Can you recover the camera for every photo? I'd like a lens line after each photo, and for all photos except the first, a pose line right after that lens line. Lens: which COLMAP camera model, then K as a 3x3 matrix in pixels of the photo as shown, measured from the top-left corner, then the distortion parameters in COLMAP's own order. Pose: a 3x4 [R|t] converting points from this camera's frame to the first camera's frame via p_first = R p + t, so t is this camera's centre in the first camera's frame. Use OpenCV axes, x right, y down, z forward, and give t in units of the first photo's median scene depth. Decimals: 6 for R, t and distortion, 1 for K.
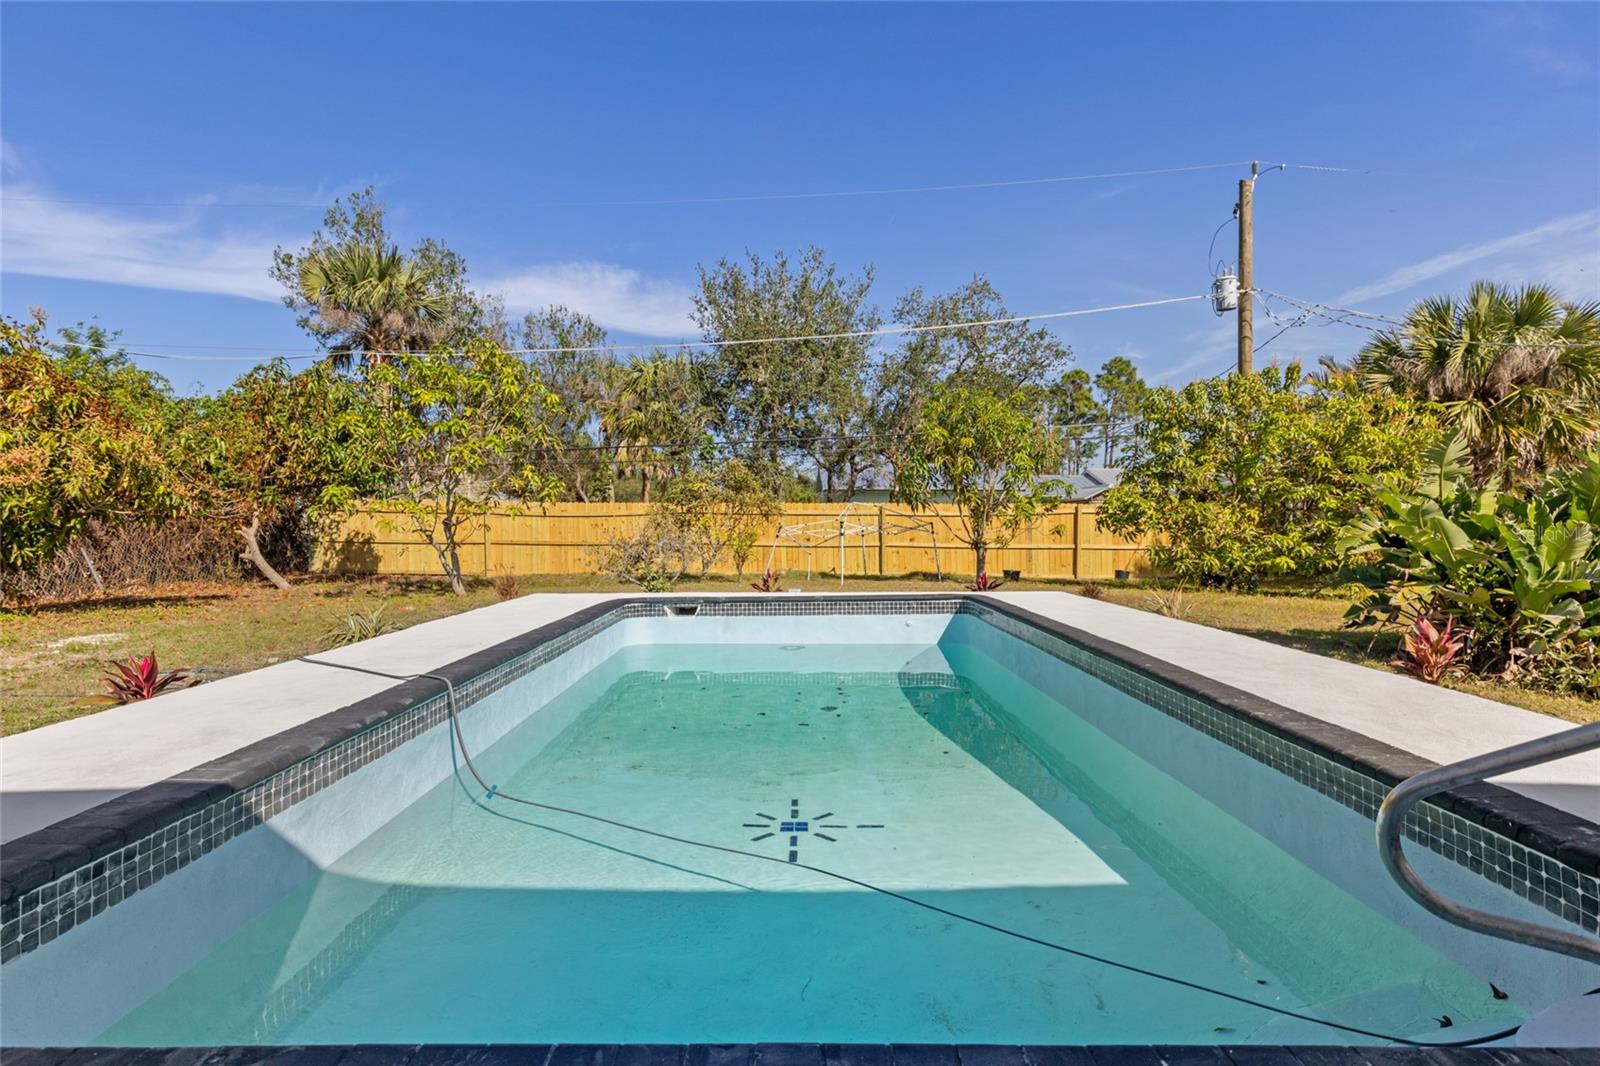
lens RADIAL K [[803.8, 0, 787.8], [0, 803.8, 528.5], [0, 0, 1]] dist [-0.003556, -0.000923]
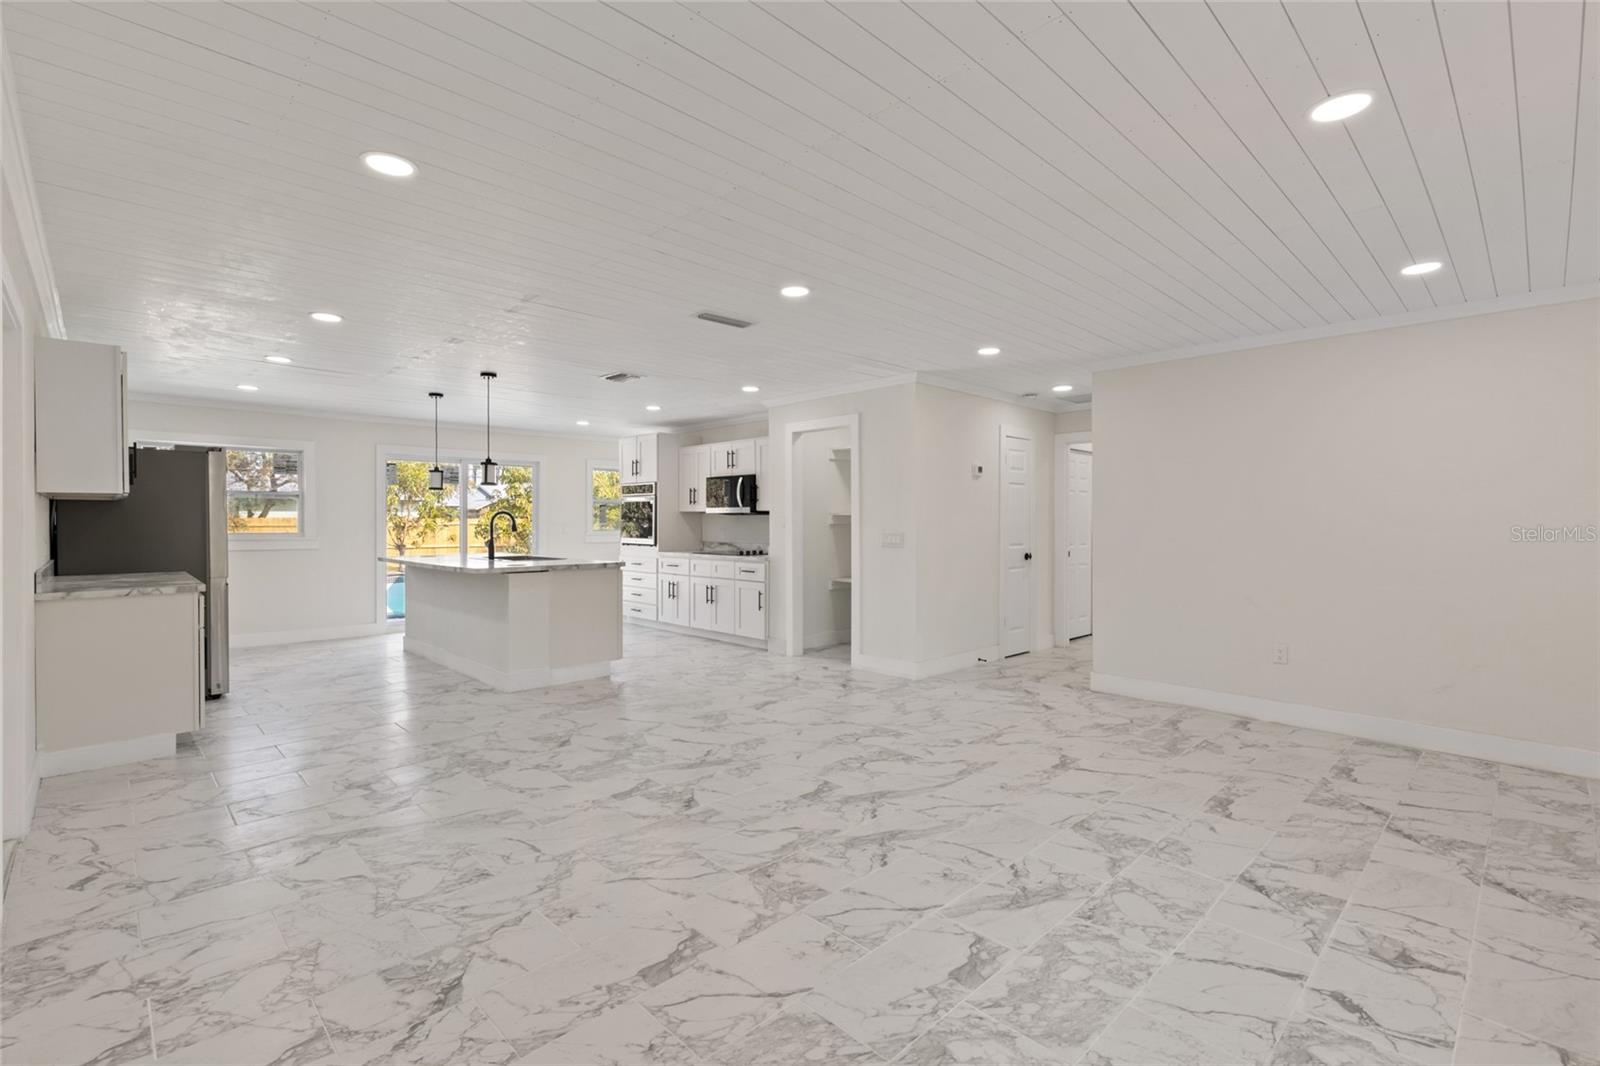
lens RADIAL K [[719.4, 0, 797.3], [0, 719.4, 525.5], [0, 0, 1]] dist [0.005167, -0.001491]
pose [[0.723013, -0.003281, 0.690827, -0.205145], [0.001965, 0.999994, 0.002693, -0.028153], [-0.690832, -0.000589, 0.723016, -0.664046]]
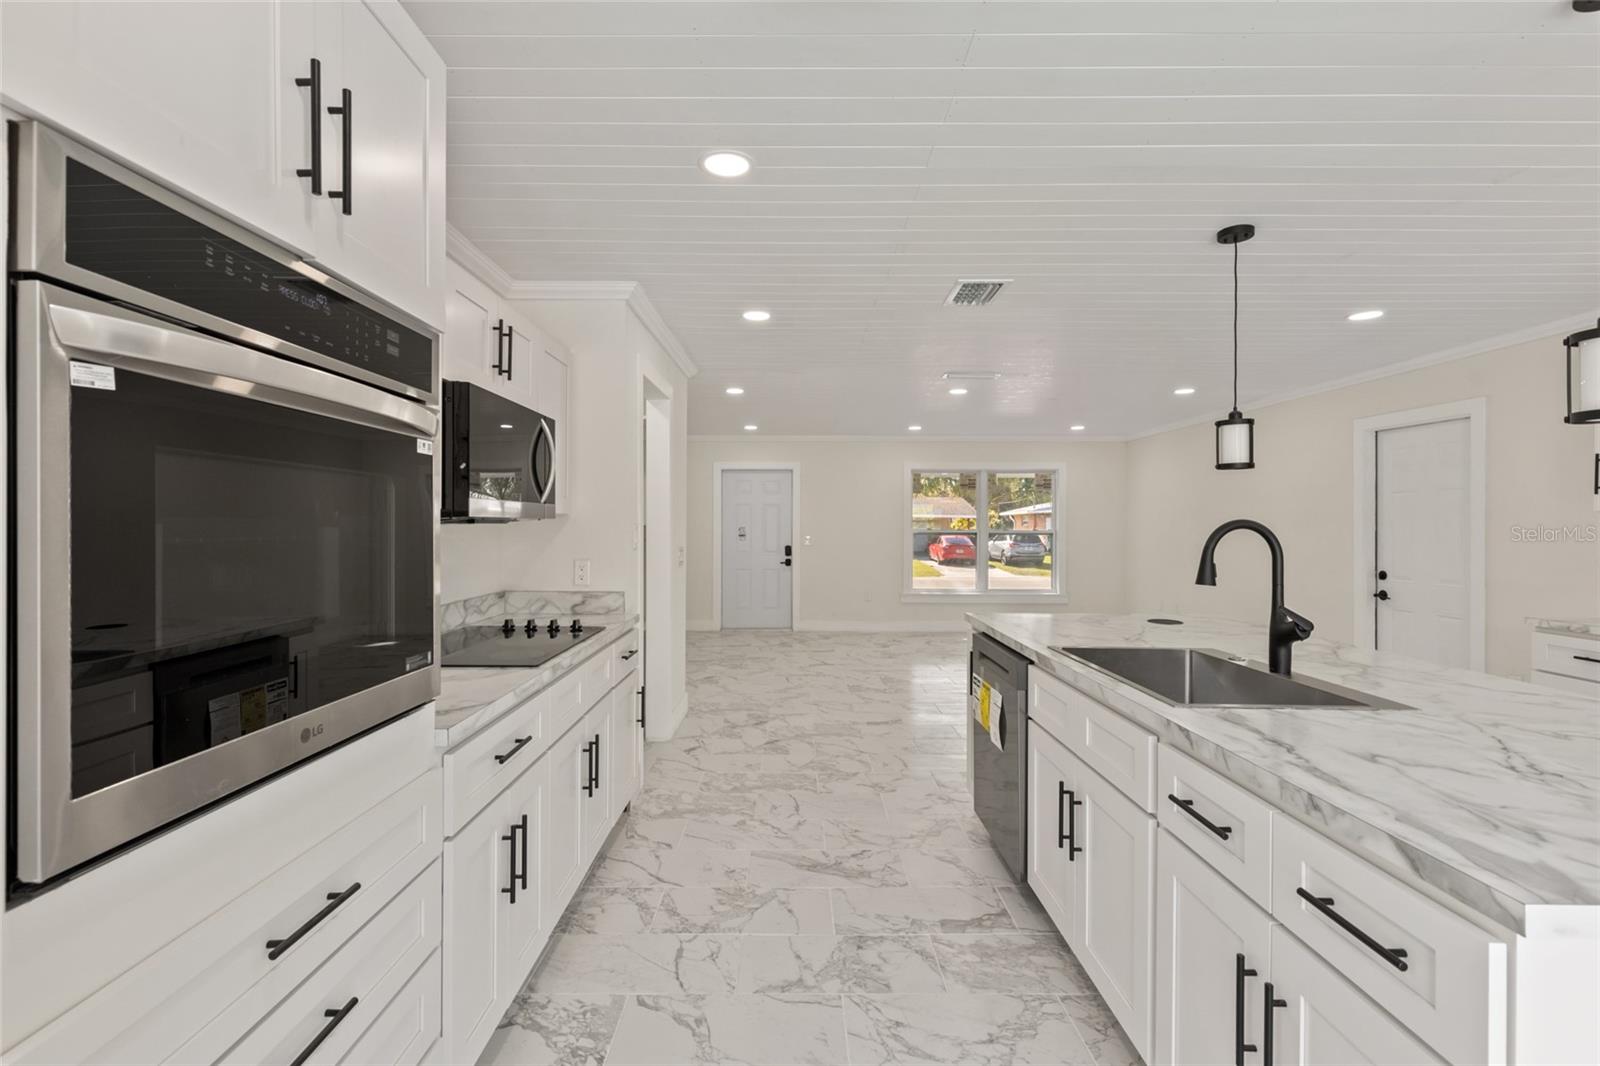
lens RADIAL K [[719.4, 0, 794.9], [0, 719.4, 522.0], [0, 0, 1]] dist [0.005167, -0.001491]
pose [[-0.999964, -0.004278, 0.007302, 0.056675], [-0.004268, 0.999990, 0.001401, -0.035567], [-0.007308, 0.001370, -0.999972, -0.076236]]
